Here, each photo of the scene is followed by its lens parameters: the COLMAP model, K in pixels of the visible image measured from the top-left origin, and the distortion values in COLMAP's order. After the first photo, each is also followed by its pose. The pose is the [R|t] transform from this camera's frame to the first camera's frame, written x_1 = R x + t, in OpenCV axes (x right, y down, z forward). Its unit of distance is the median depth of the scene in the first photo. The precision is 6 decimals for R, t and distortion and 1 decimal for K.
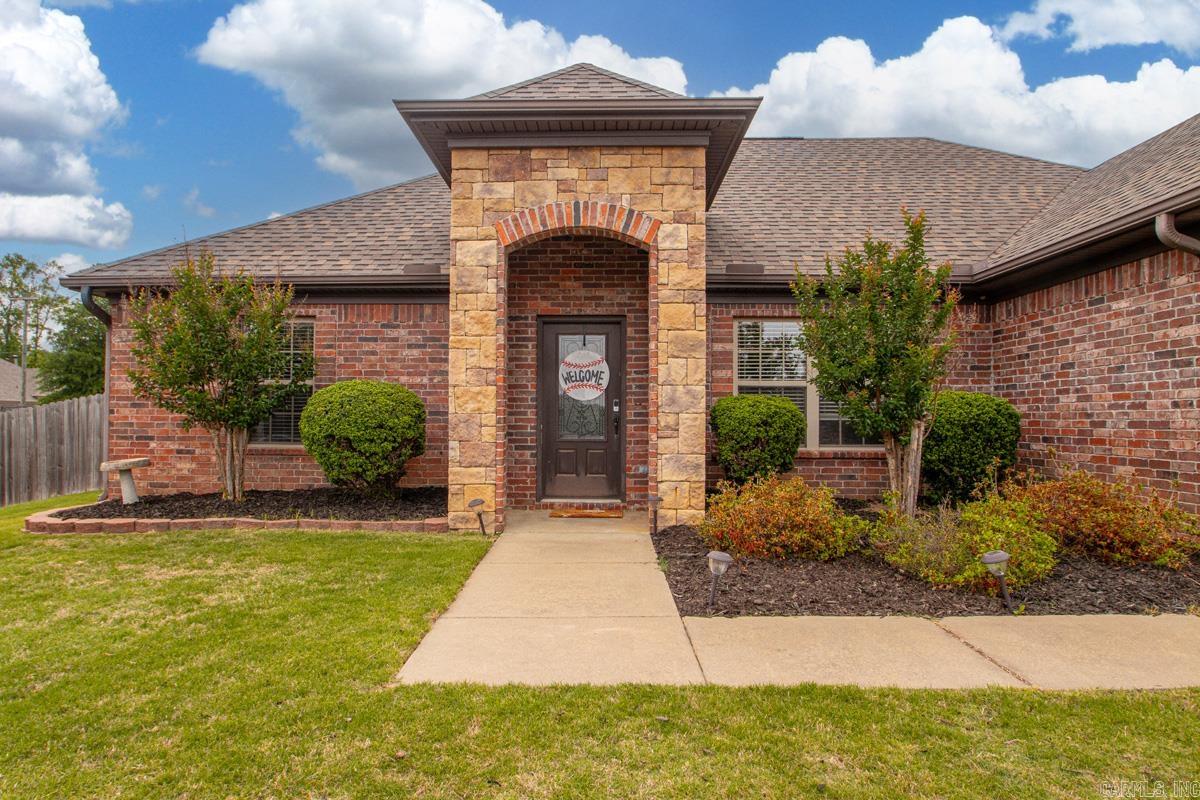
lens RADIAL K [[659.7, 0, 610.7], [0, 659.7, 394.4], [0, 0, 1]] dist [-0.021493, -0.000982]
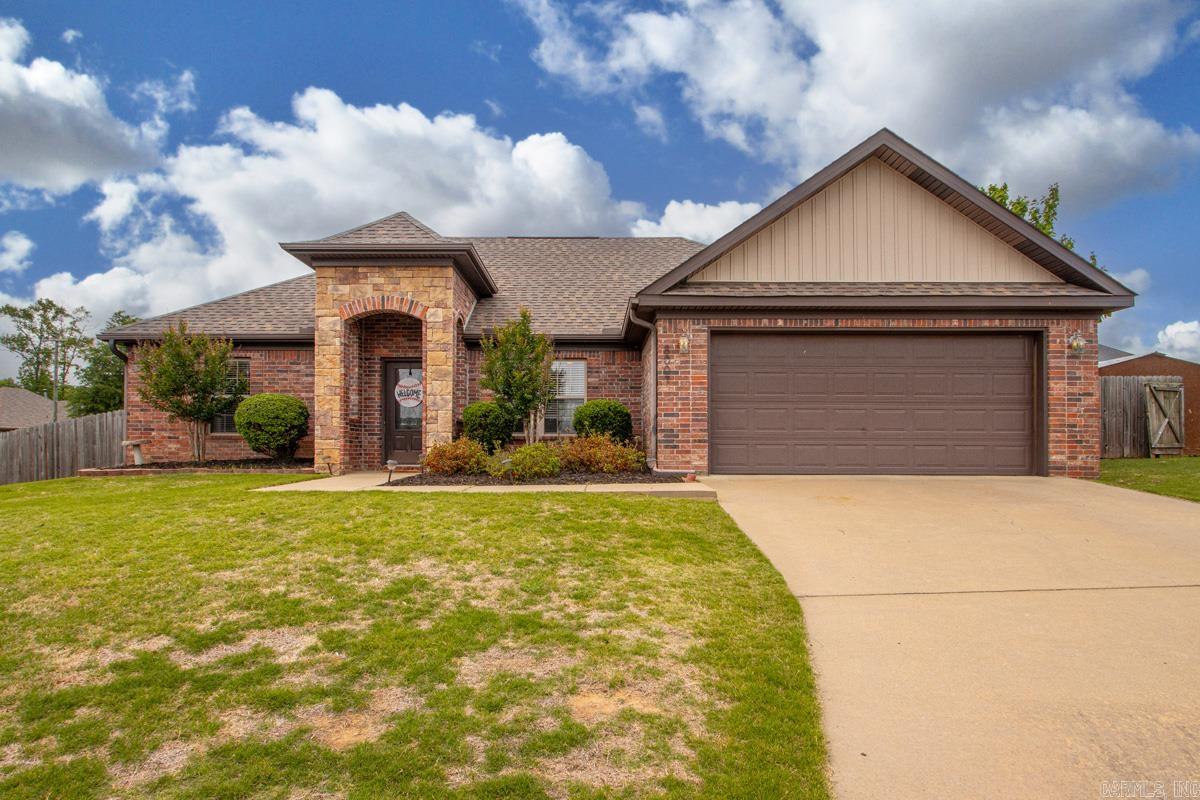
lens RADIAL K [[647.2, 0, 641.5], [0, 647.2, 439.8], [0, 0, 1]] dist [0.000731, -0.006529]
pose [[0.999927, -0.000635, 0.012071, 0.639230], [0.000504, 0.999941, 0.010871, 0.089796], [-0.012078, -0.010864, 0.999868, -0.812272]]
